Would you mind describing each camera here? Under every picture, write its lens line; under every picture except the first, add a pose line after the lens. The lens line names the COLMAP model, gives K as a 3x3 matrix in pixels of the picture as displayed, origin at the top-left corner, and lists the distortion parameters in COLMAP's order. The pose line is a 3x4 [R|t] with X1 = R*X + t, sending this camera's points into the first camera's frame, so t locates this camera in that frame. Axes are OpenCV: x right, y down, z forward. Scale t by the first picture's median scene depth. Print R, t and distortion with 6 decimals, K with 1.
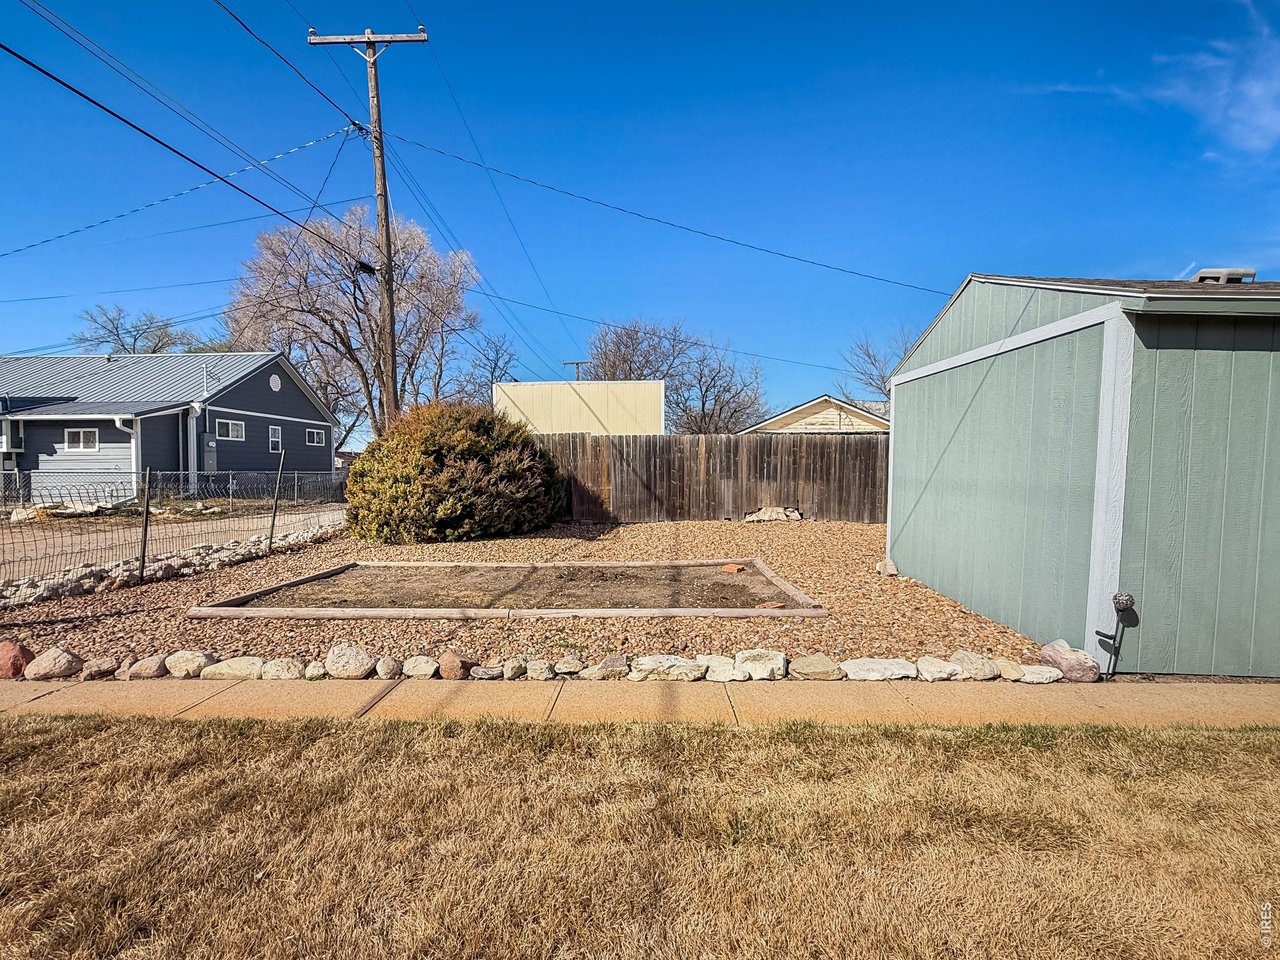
lens RADIAL K [[592.1, 0, 640.0], [0, 592.1, 473.9], [0, 0, 1]] dist [0.003187, 0.000545]
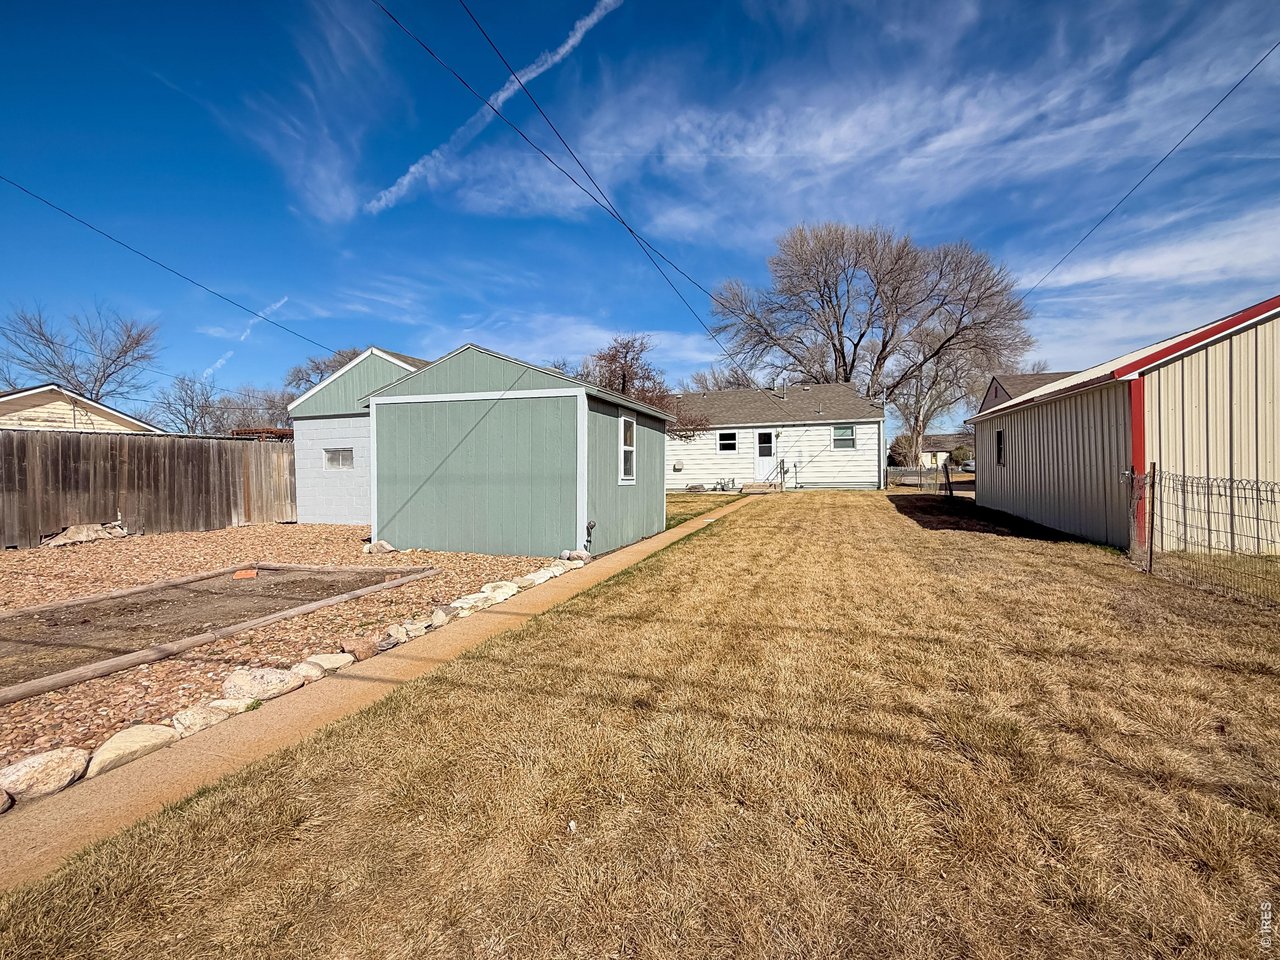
lens RADIAL K [[592.1, 0, 639.1], [0, 592.1, 466.3], [0, 0, 1]] dist [0.003187, 0.000545]
pose [[0.279352, -0.008916, 0.960147, -1.253637], [0.031428, 0.999506, 0.000137, 0.002933], [-0.959674, 0.030137, 0.279494, 0.205691]]
